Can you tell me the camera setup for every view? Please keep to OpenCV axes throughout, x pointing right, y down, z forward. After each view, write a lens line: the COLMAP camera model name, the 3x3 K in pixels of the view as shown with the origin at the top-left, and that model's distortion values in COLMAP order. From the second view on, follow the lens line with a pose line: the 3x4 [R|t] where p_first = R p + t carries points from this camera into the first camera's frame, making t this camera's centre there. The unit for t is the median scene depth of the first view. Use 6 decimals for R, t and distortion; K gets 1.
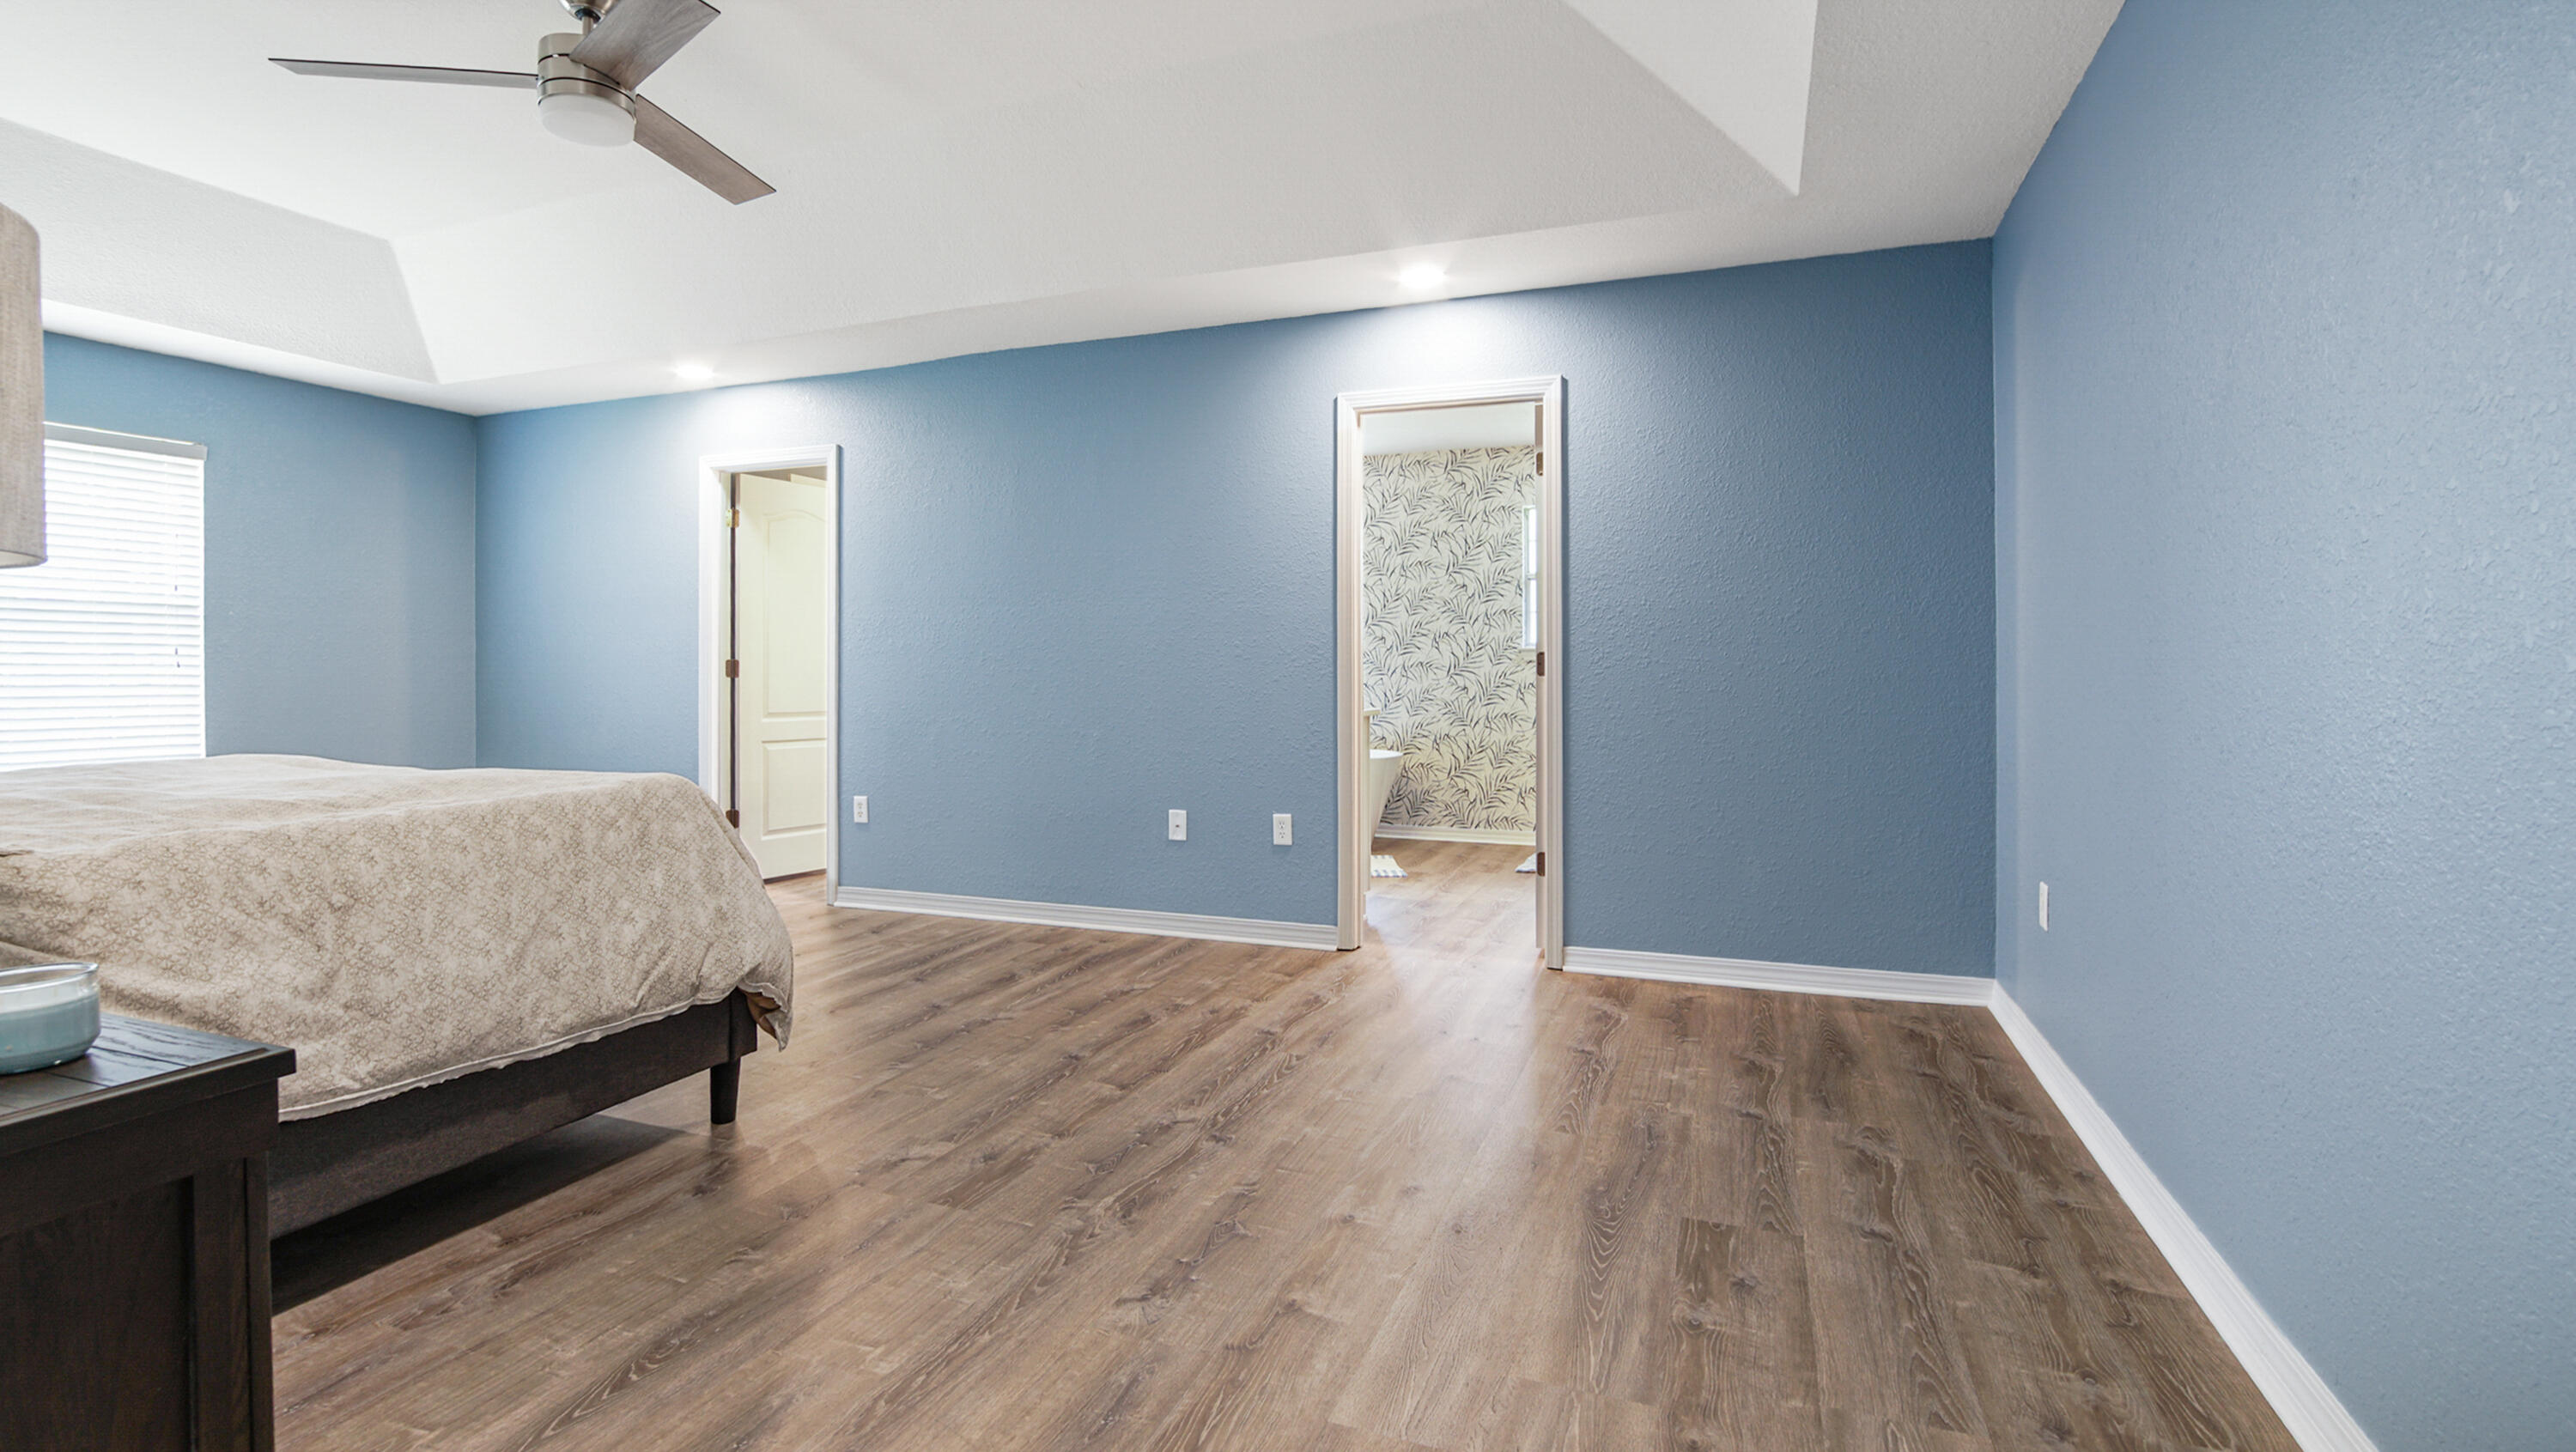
lens RADIAL K [[1182.5, 0, 1269.7], [0, 1182.5, 711.7], [0, 0, 1]] dist [-0.020734, 0.000416]
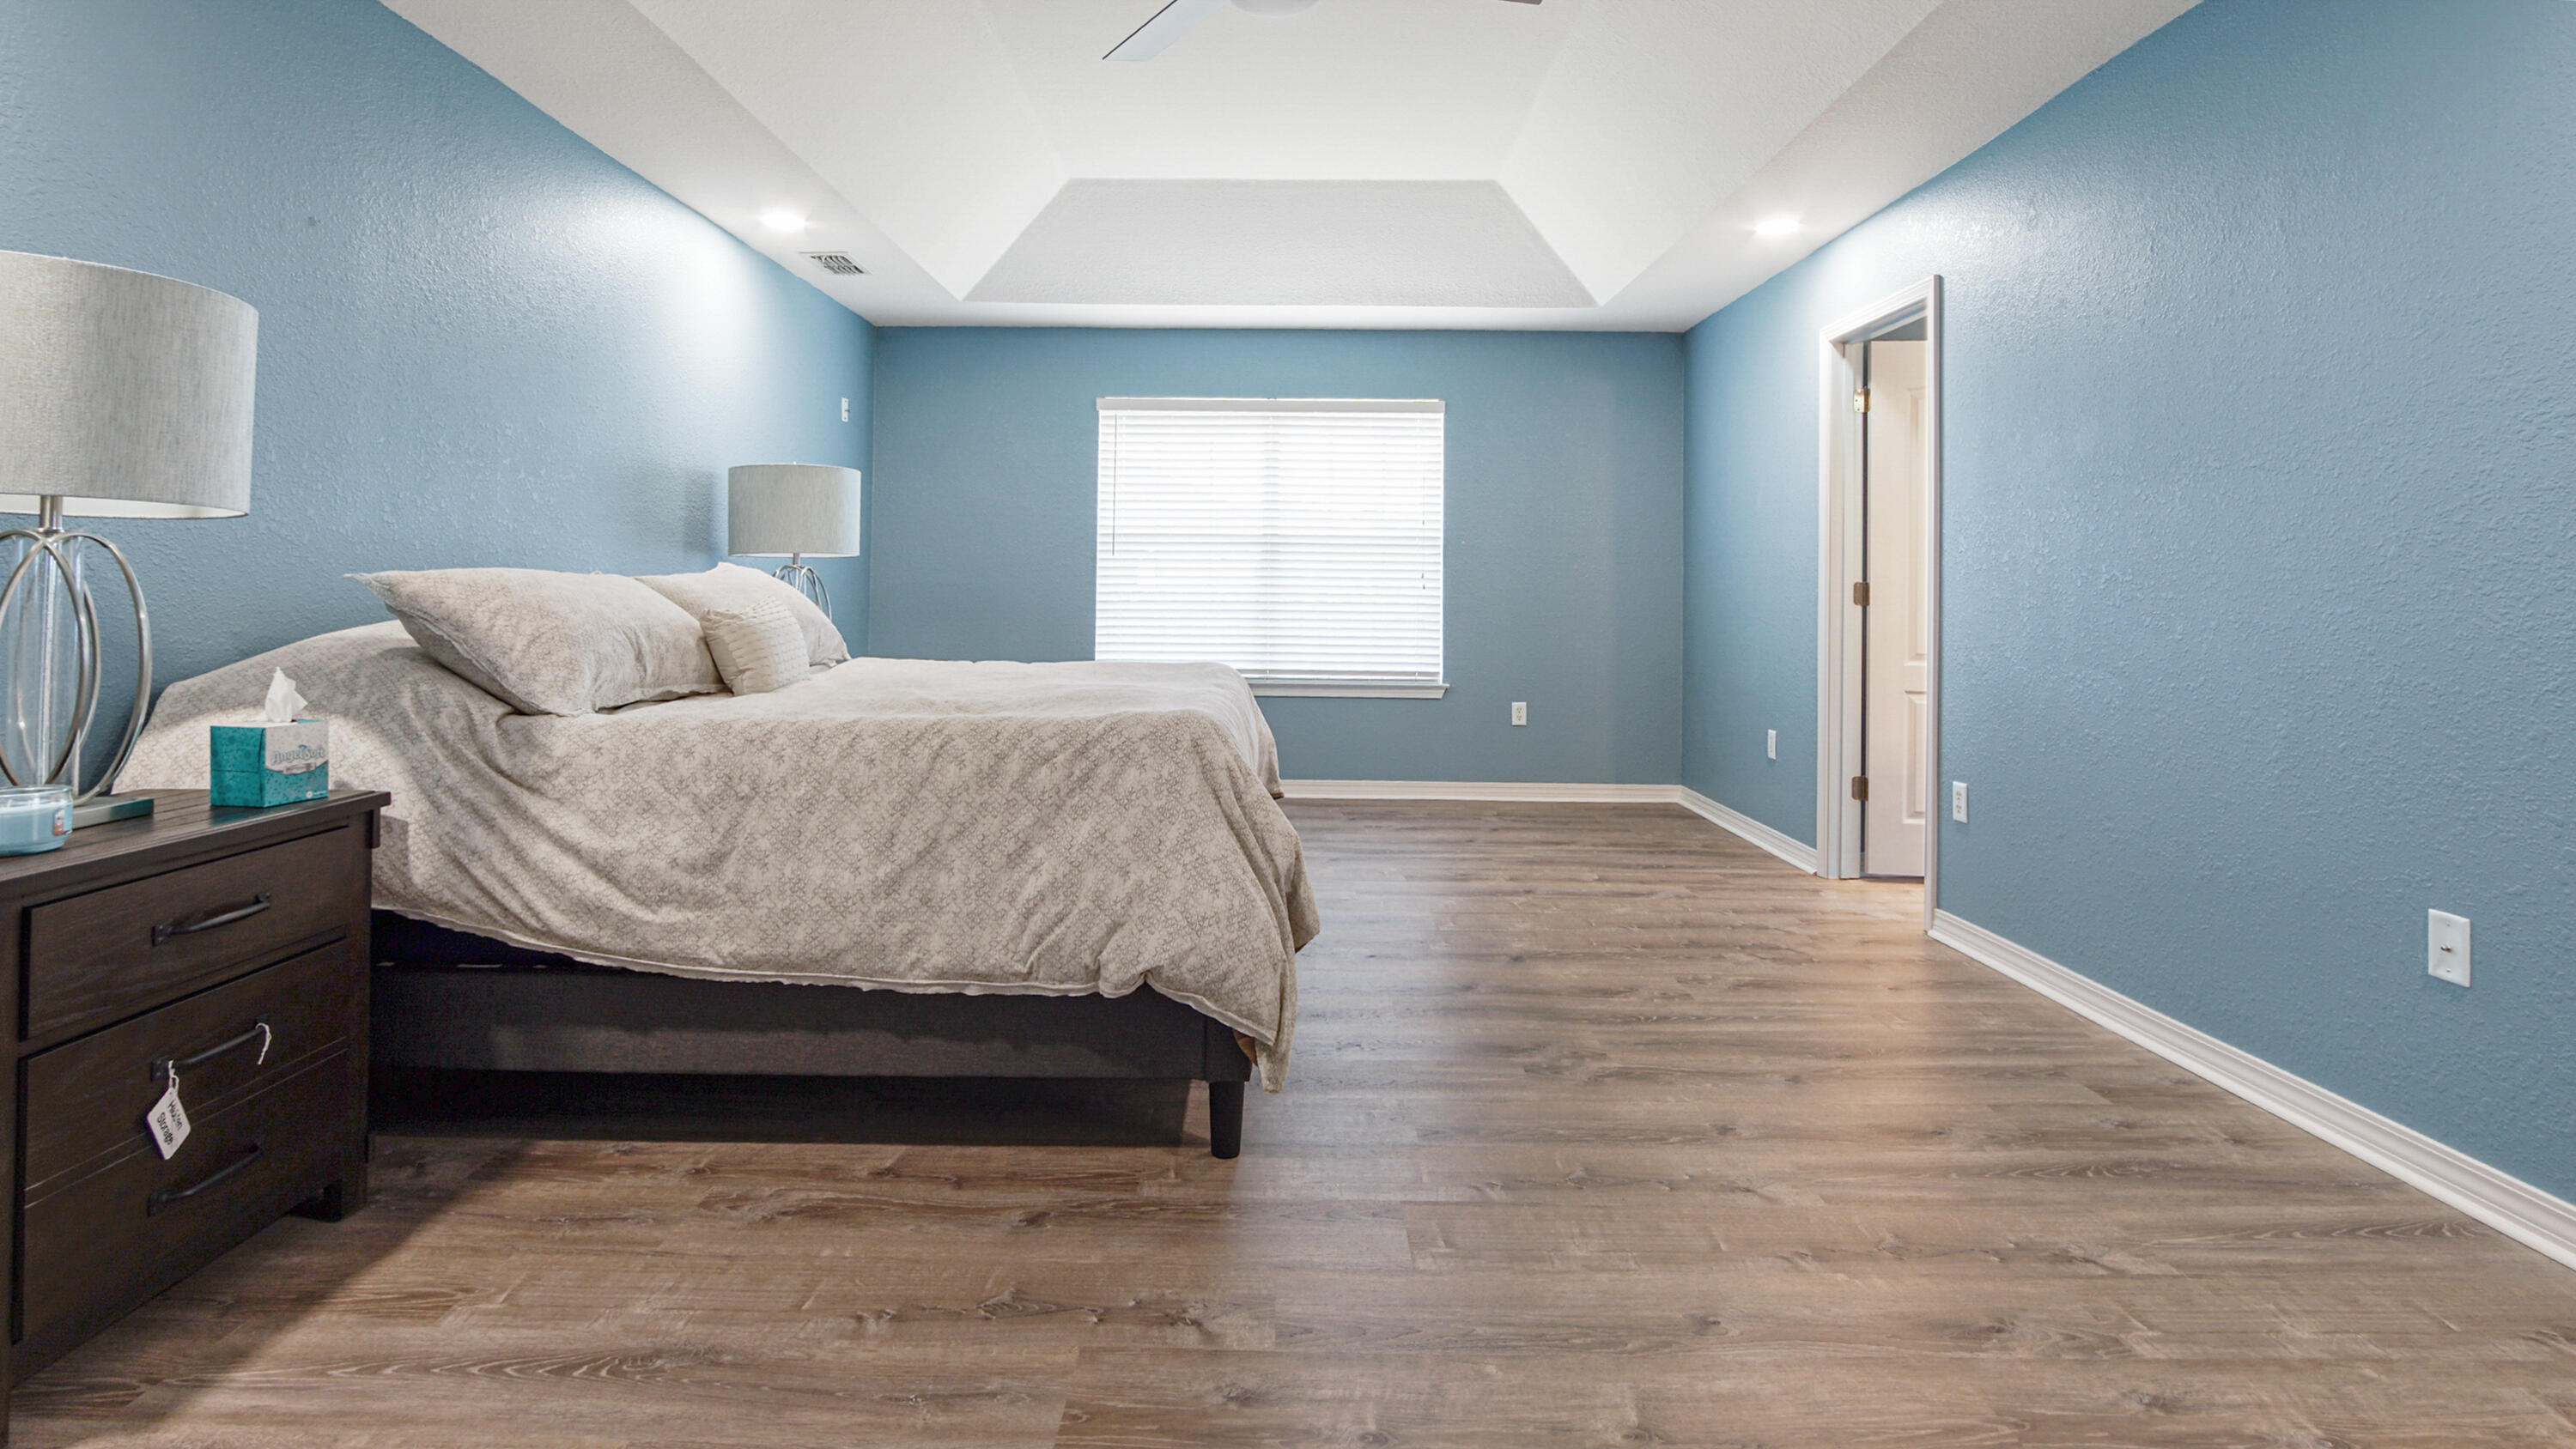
lens RADIAL K [[1230.1, 0, 1281.7], [0, 1230.1, 587.9], [0, 0, 1]] dist [-0.017474, 0.000389]
pose [[0.358021, 0.000111, -0.933714, 0.381954], [-0.042236, 0.998978, -0.016076, -0.027251], [0.932758, 0.045192, 0.357660, 0.847292]]
